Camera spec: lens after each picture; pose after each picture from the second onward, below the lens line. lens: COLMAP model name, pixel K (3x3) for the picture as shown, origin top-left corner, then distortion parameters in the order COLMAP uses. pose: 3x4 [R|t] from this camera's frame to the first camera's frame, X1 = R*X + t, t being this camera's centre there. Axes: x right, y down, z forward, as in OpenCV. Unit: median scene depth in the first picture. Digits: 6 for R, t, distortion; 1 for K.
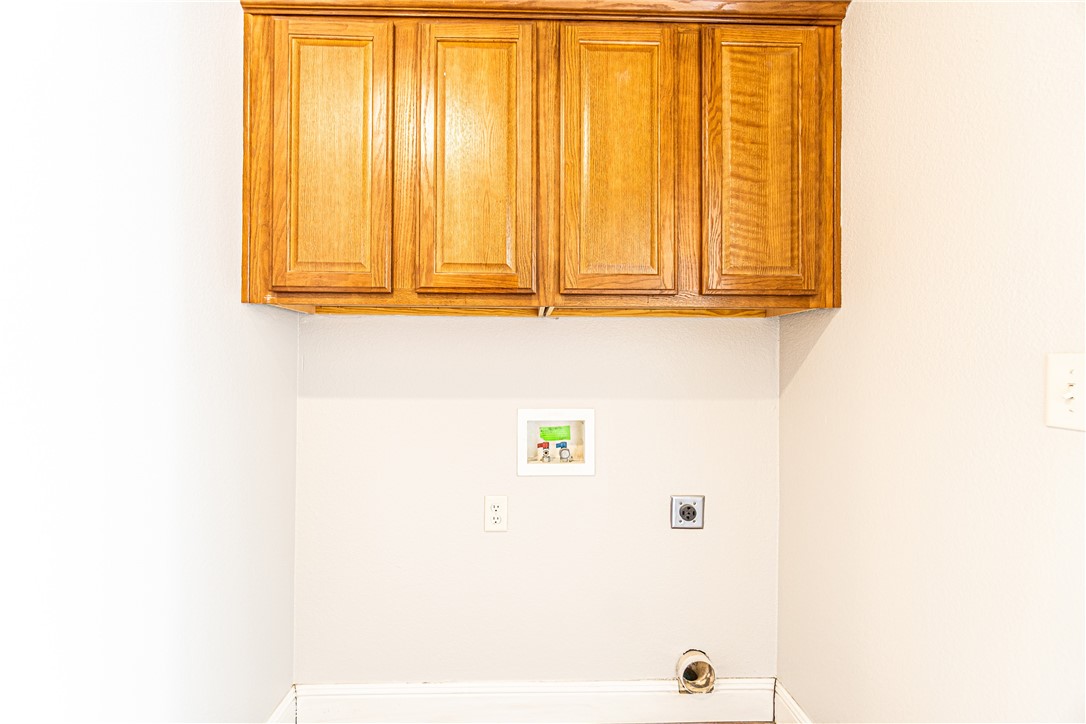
lens RADIAL K [[468.3, 0, 543.0], [0, 468.3, 362.0], [0, 0, 1]] dist [0.001433, 0.000916]
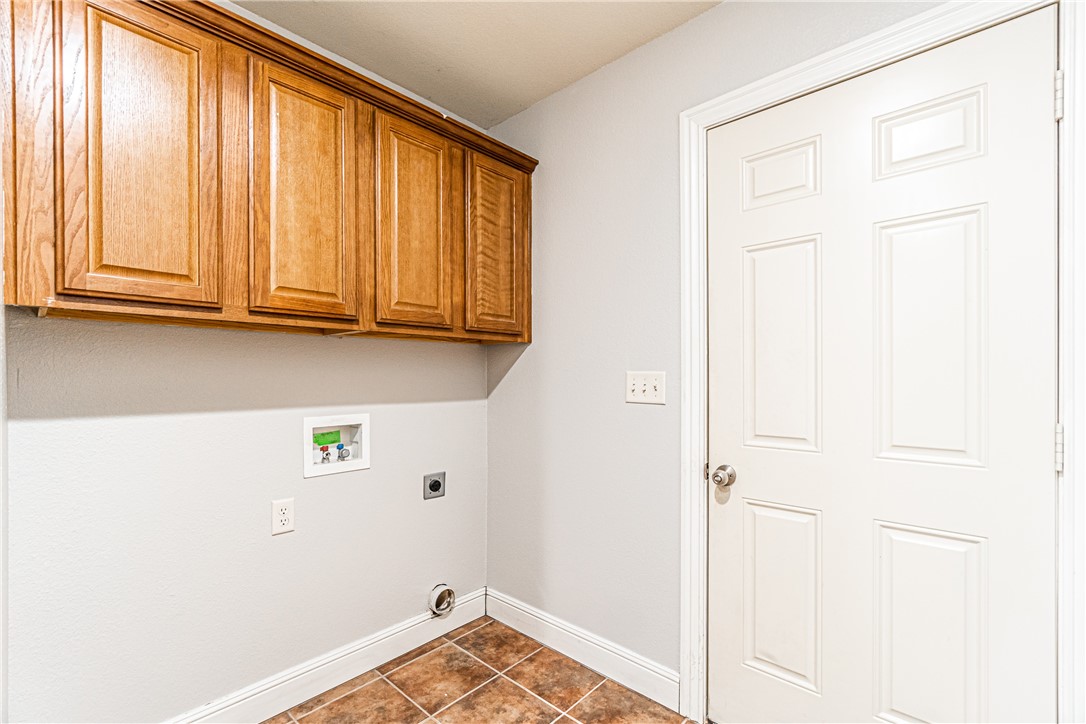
lens RADIAL K [[479.1, 0, 543.9], [0, 479.1, 378.5], [0, 0, 1]] dist [0.002681, 0.000144]
pose [[0.696127, -0.007109, 0.717884, -0.579898], [-0.001834, 0.999930, 0.011681, -0.007677], [-0.717917, -0.009448, 0.696065, -0.236090]]
